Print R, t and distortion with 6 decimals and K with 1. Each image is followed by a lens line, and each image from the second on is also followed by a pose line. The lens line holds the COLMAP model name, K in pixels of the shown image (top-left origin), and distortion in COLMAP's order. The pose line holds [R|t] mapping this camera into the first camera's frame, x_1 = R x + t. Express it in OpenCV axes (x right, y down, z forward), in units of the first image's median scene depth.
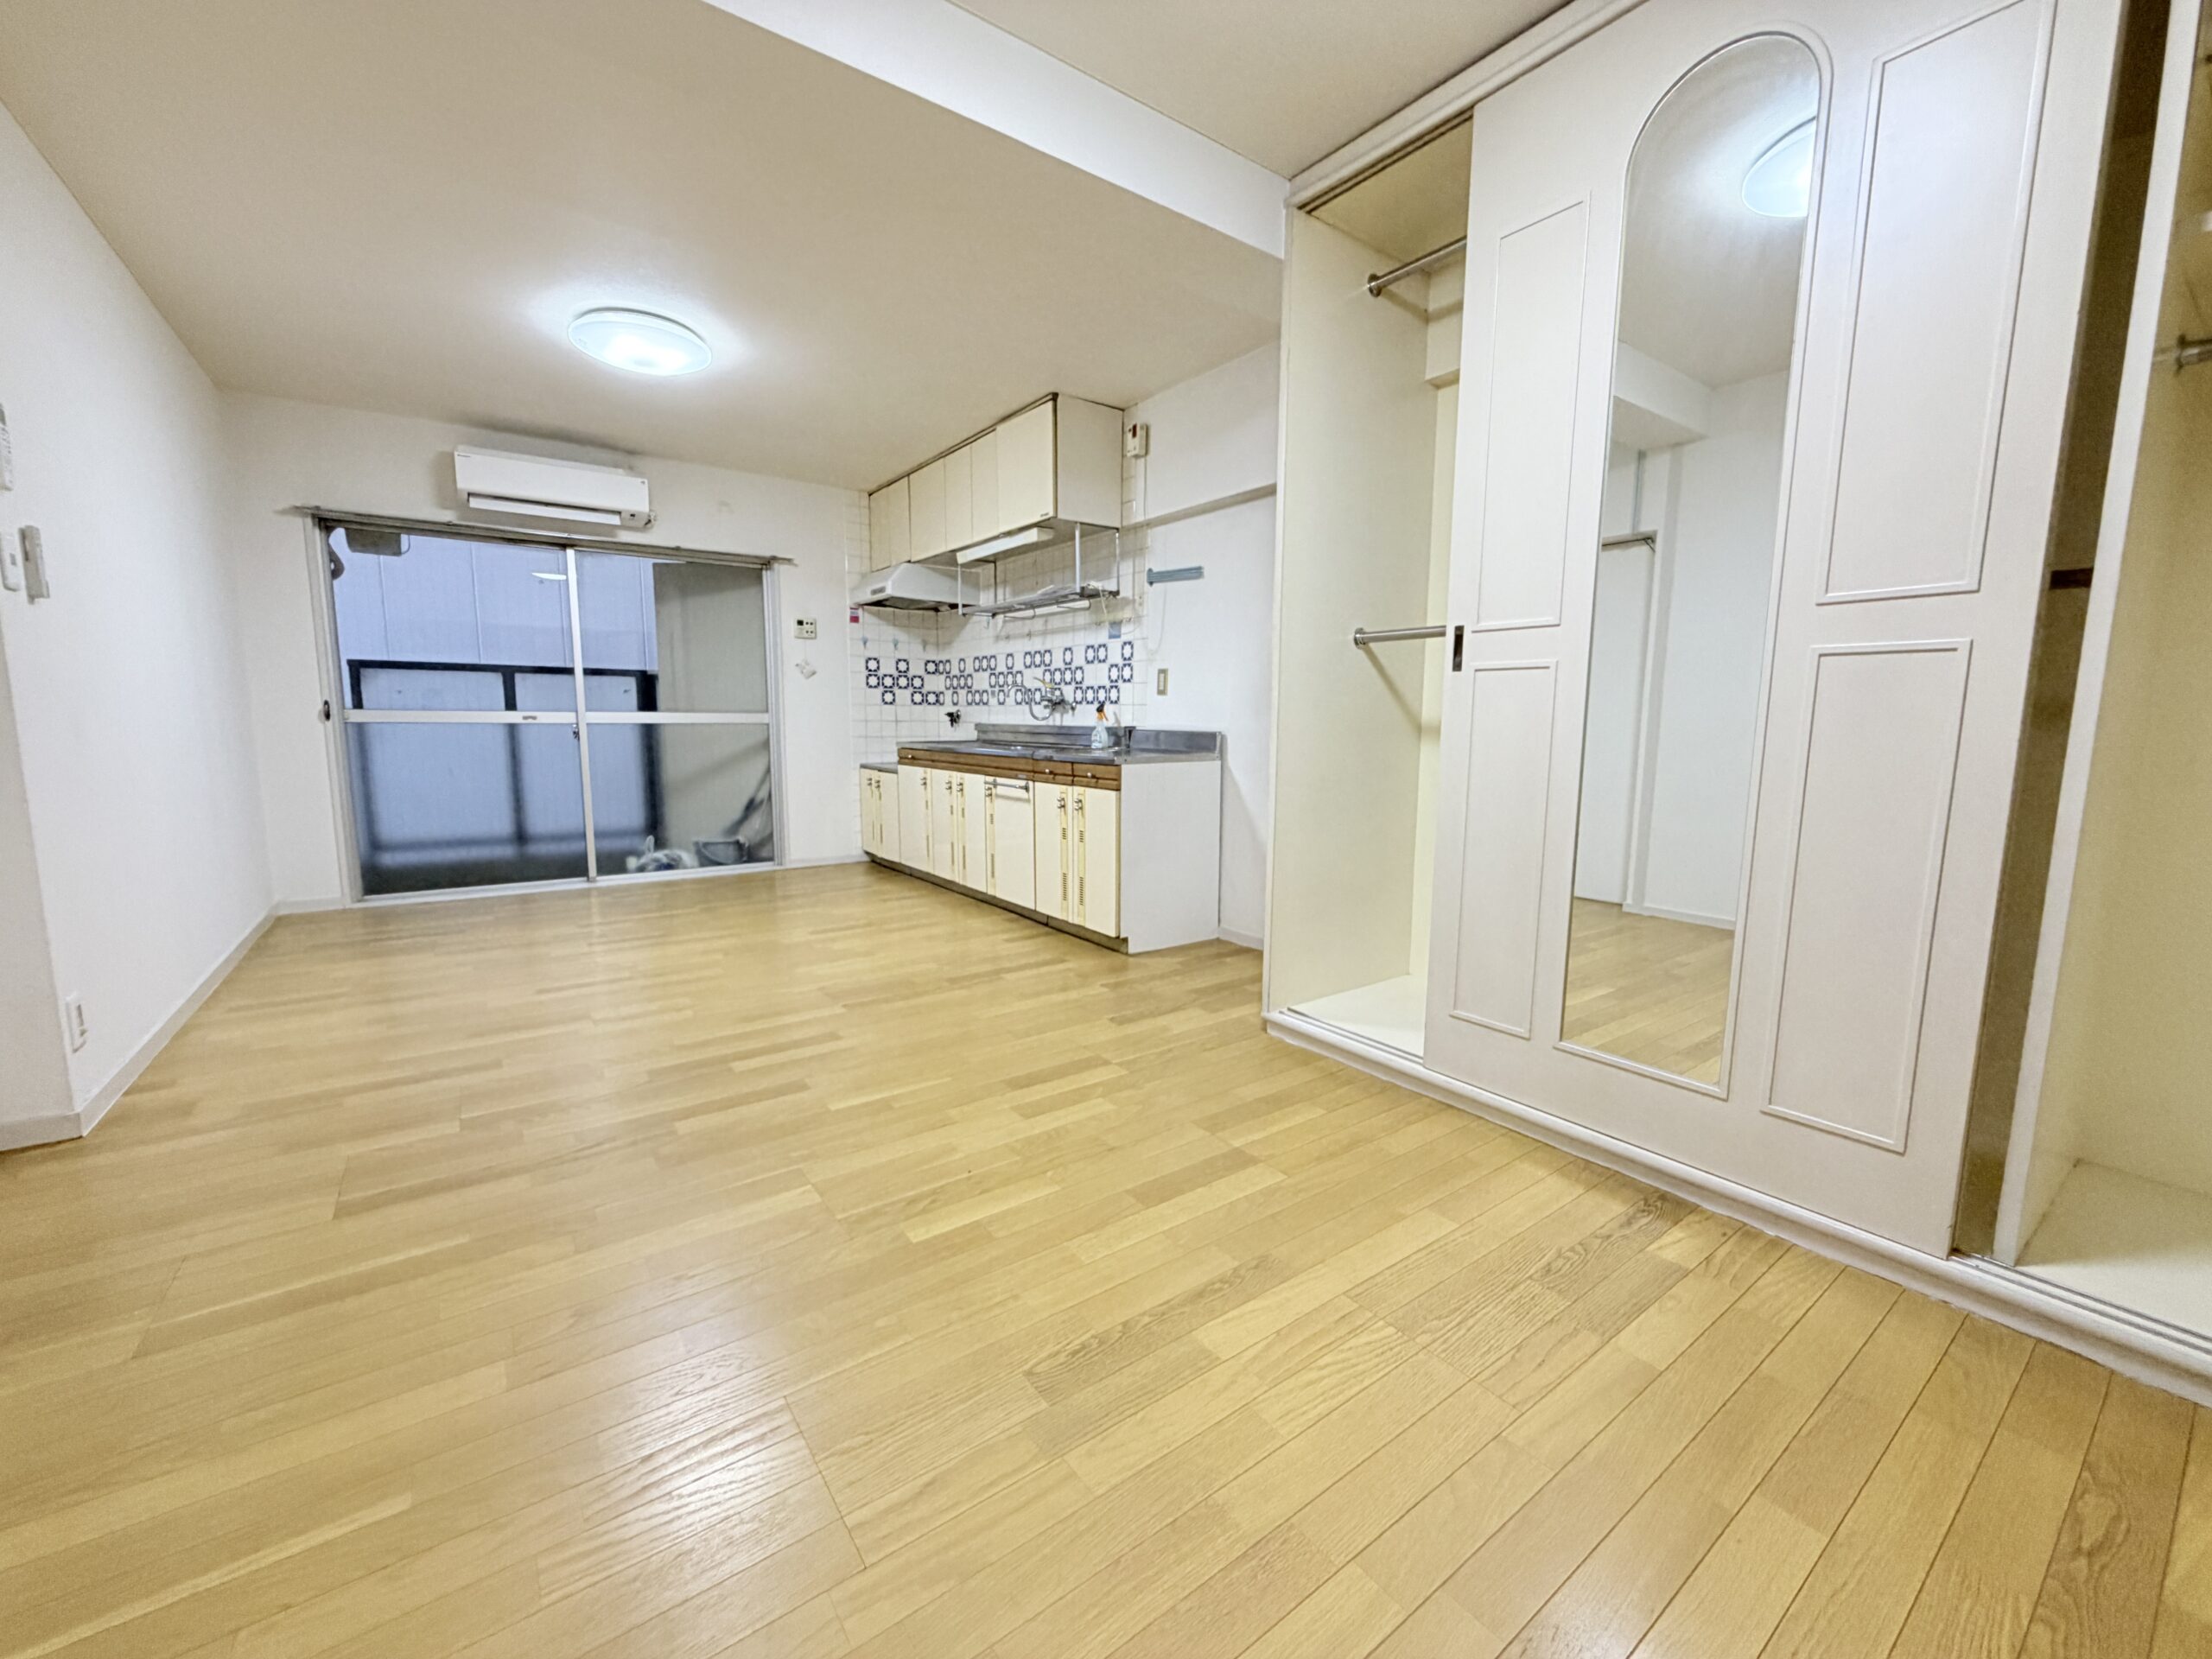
lens RADIAL K [[883.7, 0, 1096.9], [0, 883.7, 827.1], [0, 0, 1]] dist [-0.000306, 0.000015]
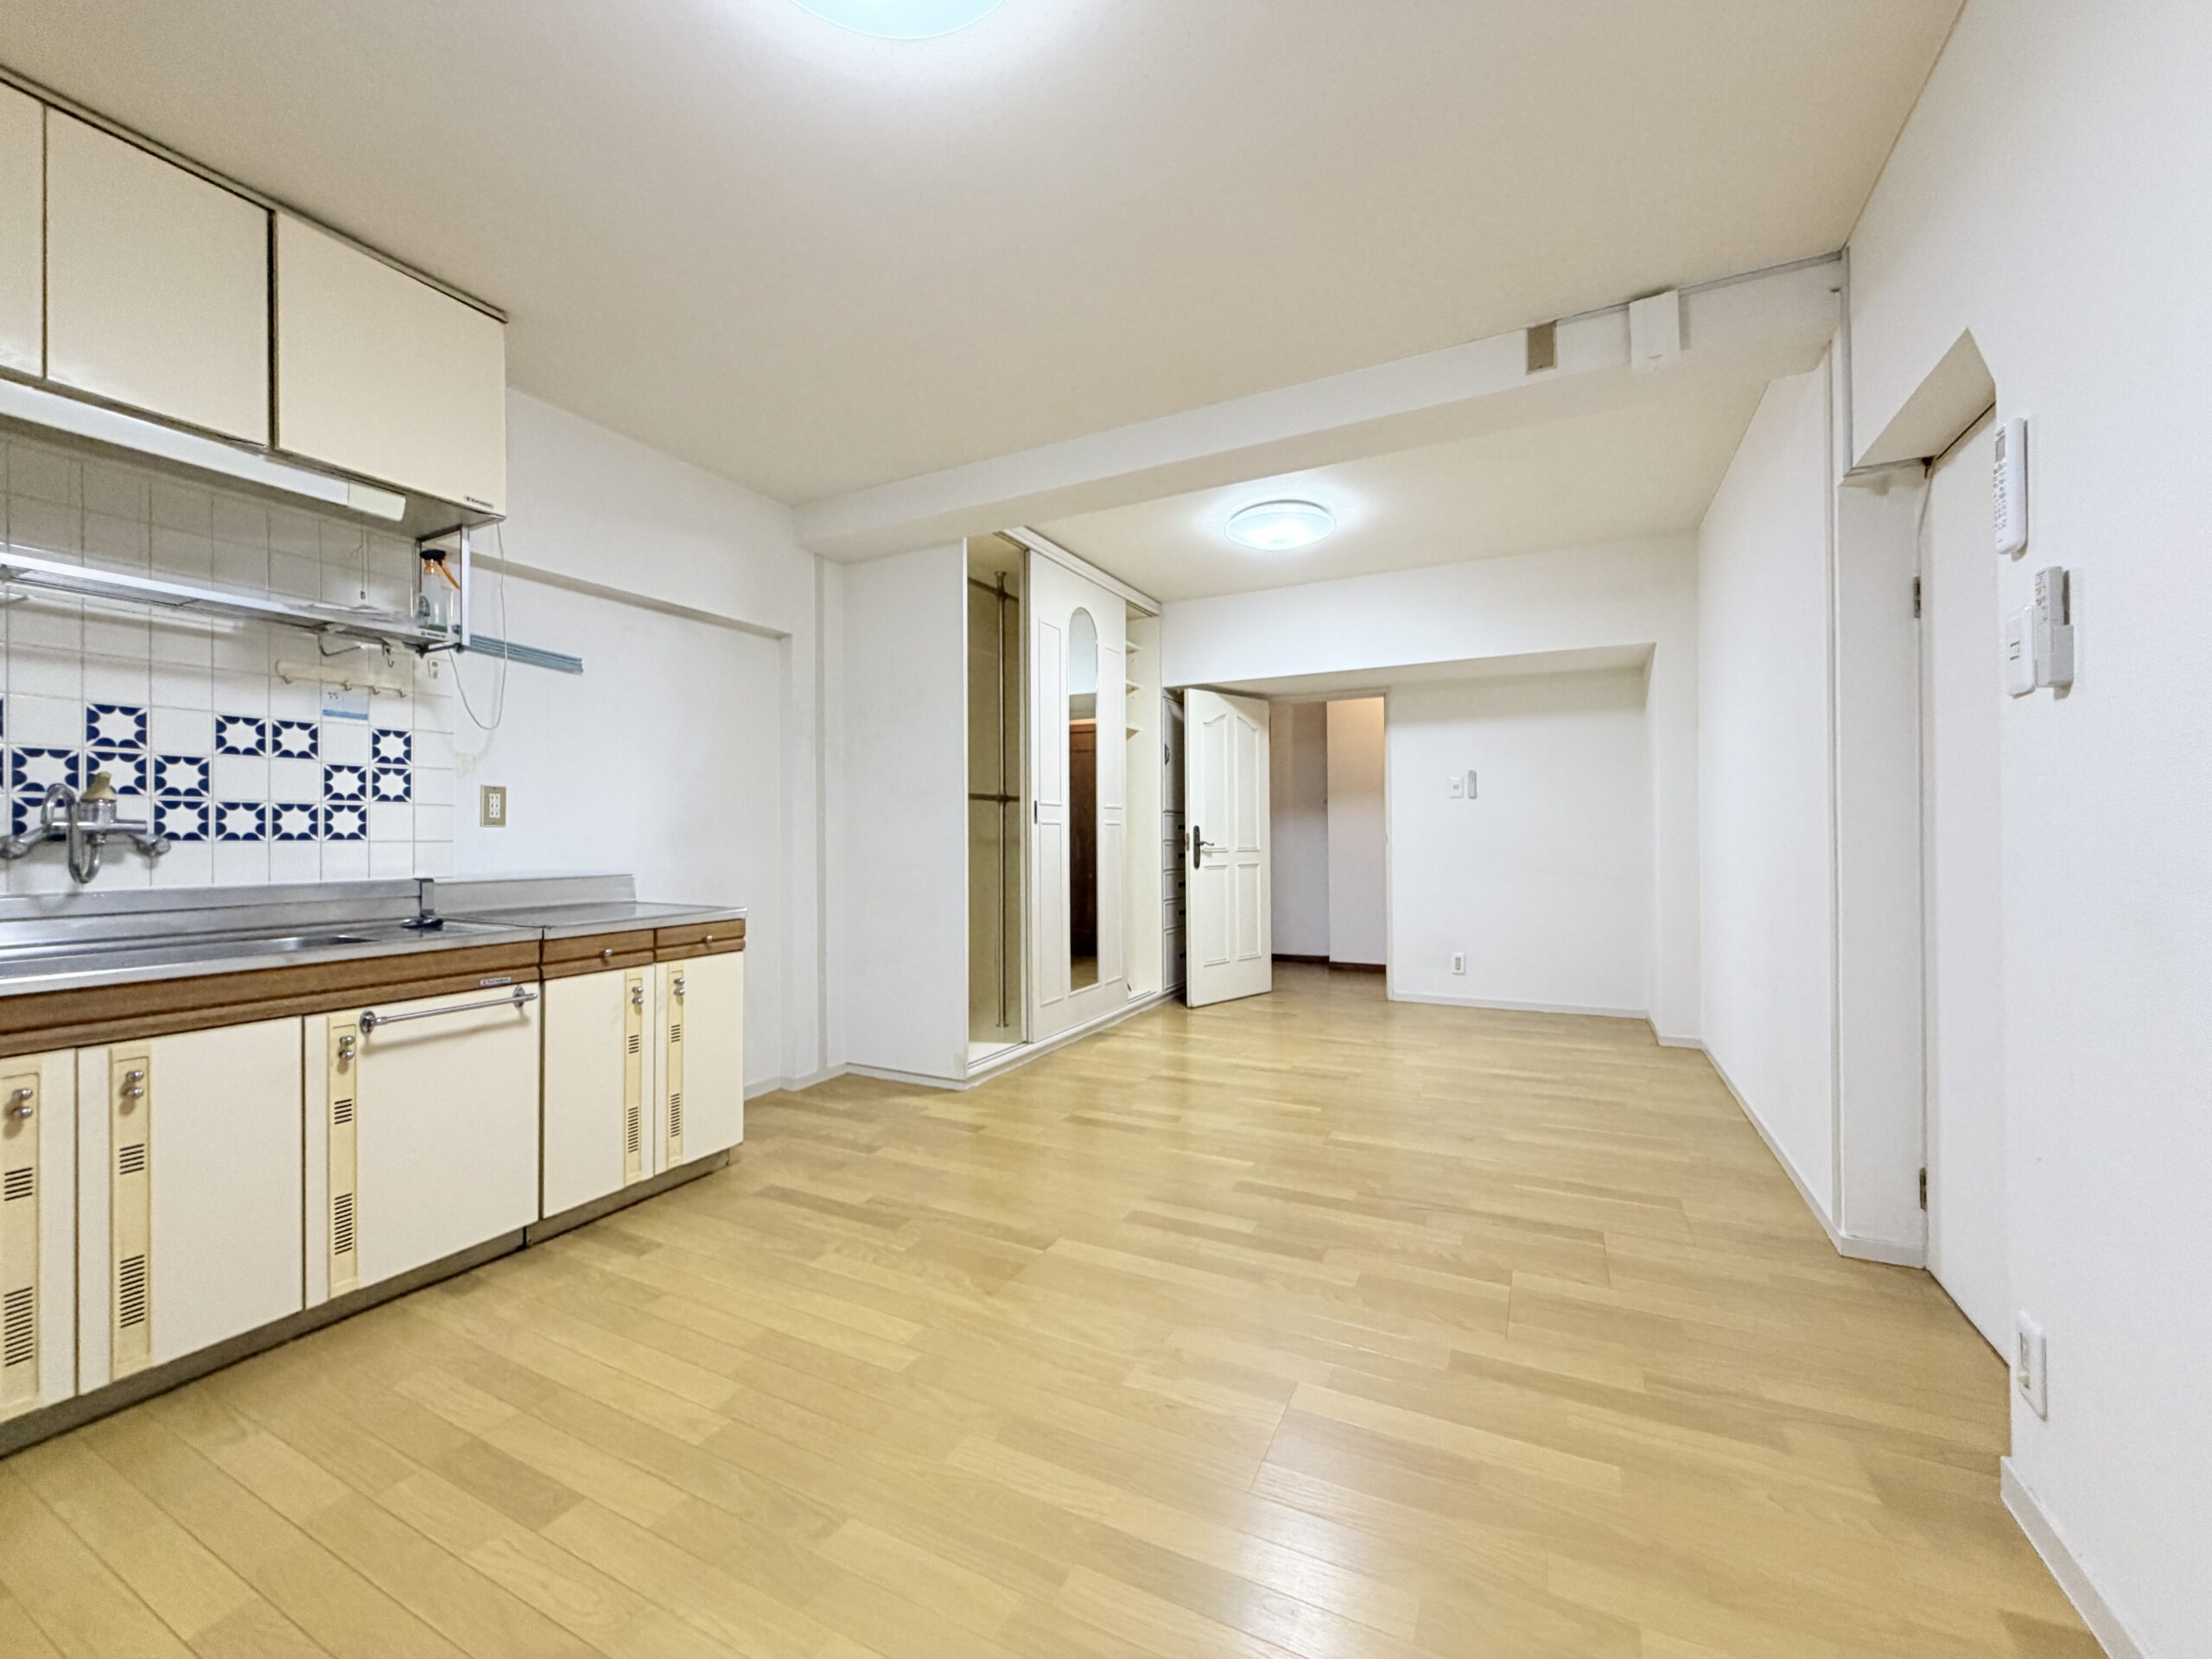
lens RADIAL K [[883.7, 0, 1097.4], [0, 883.7, 832.3], [0, 0, 1]] dist [-0.000306, 0.000015]
pose [[-0.457828, -0.000855, 0.889040, -0.721241], [0.114535, 0.991610, 0.059935, -0.137506], [-0.881632, 0.129266, -0.453889, 0.933623]]
